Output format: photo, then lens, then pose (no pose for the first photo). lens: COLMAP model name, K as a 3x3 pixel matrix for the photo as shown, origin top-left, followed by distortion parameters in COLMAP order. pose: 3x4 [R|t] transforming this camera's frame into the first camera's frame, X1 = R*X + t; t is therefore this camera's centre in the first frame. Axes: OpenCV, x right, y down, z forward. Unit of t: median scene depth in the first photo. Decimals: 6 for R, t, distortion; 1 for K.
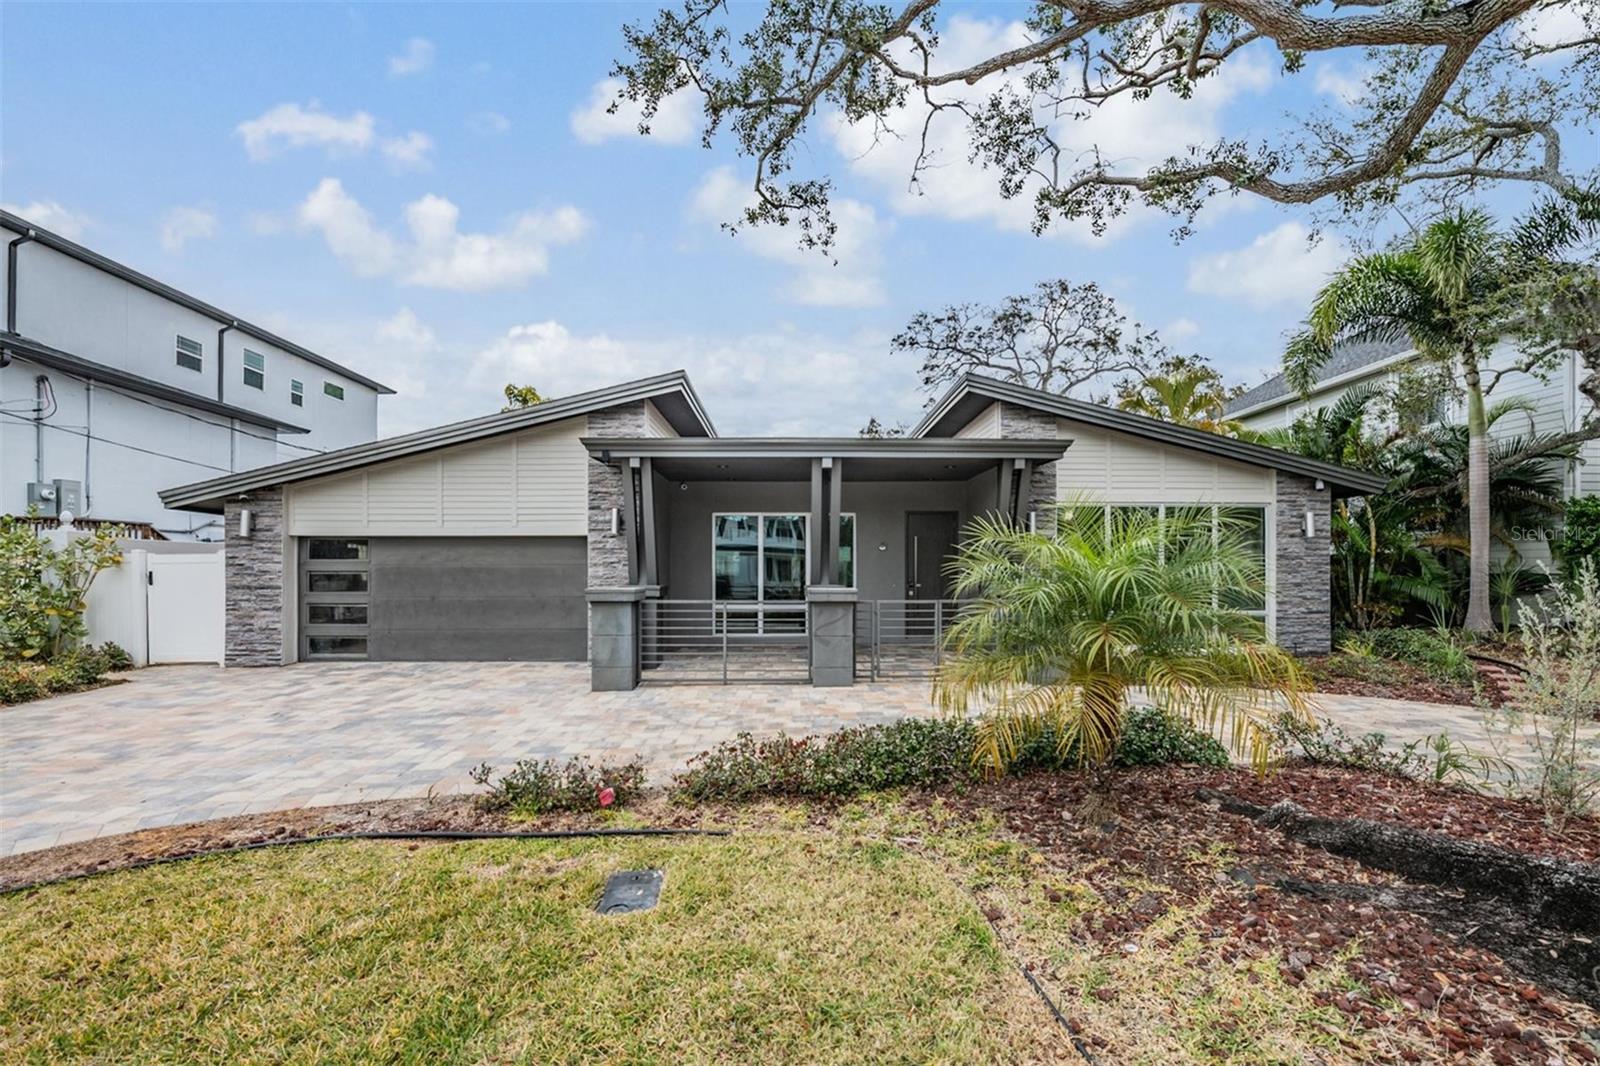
lens RADIAL K [[646.6, 0, 812.7], [0, 646.6, 544.8], [0, 0, 1]] dist [-0.002485, -0.002095]
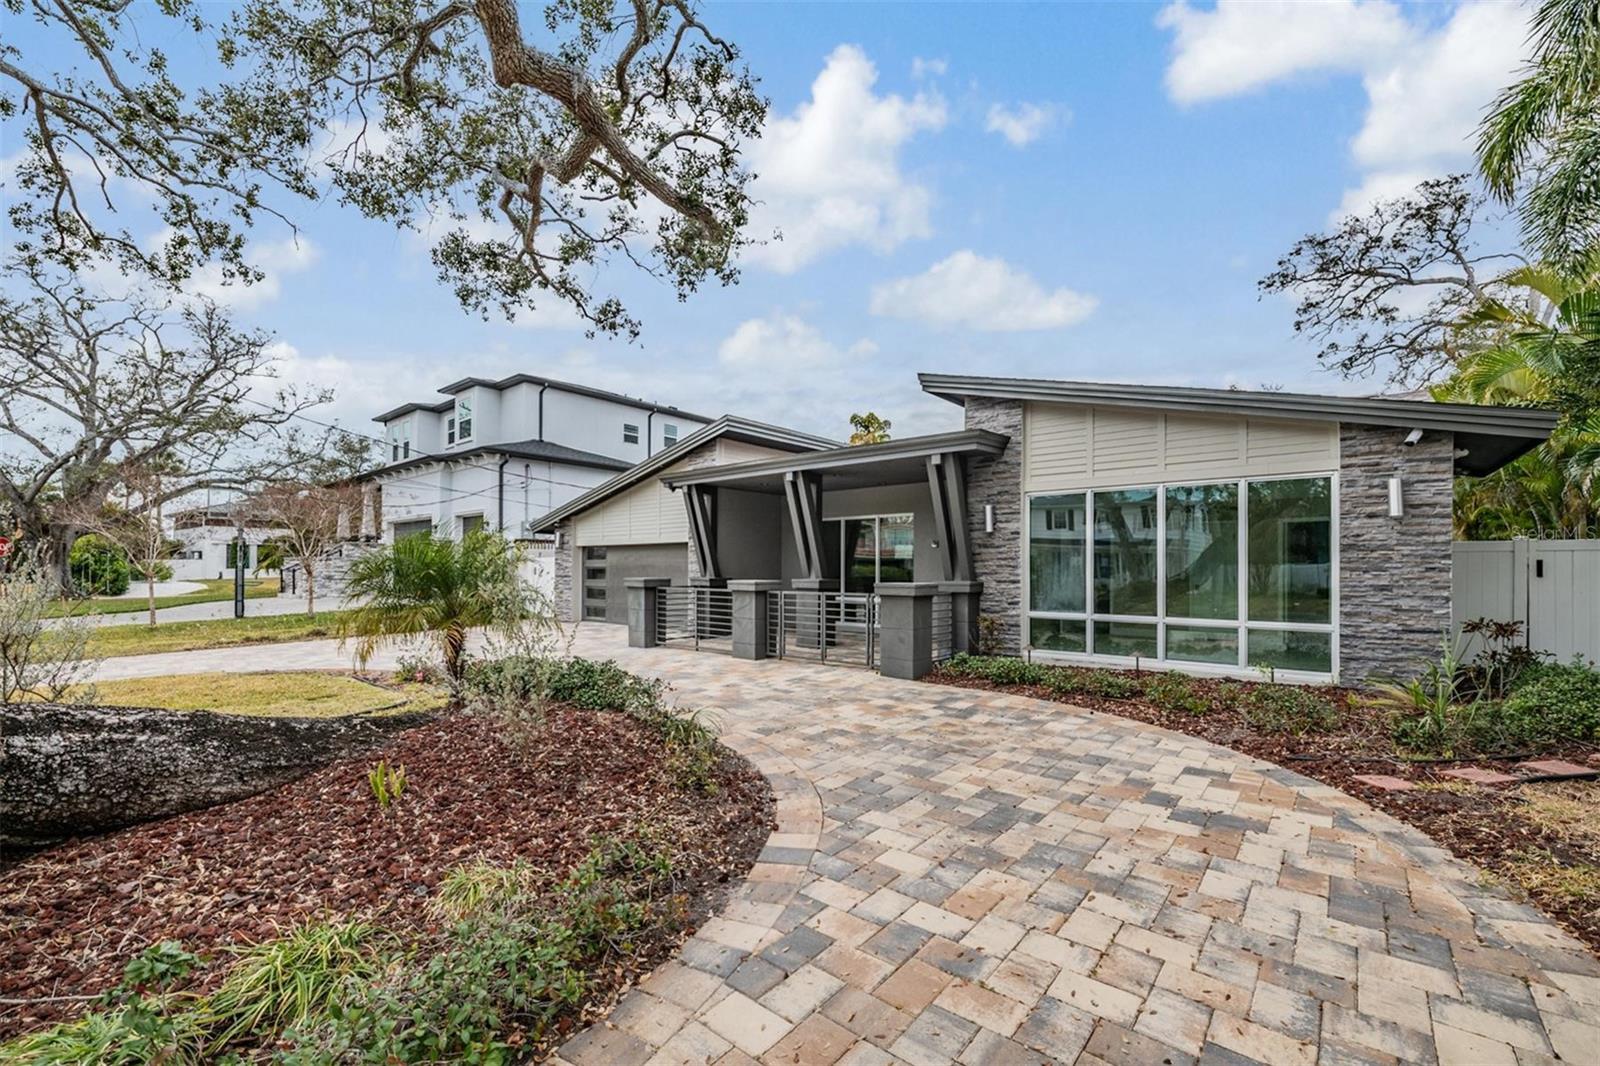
lens RADIAL K [[641.9, 0, 804.3], [0, 641.9, 547.4], [0, 0, 1]] dist [0.000304, -0.005505]
pose [[0.757443, -0.019141, -0.652621, 0.729789], [0.020716, 0.999771, -0.005279, 0.010483], [0.652573, -0.009521, 0.757666, 0.105634]]
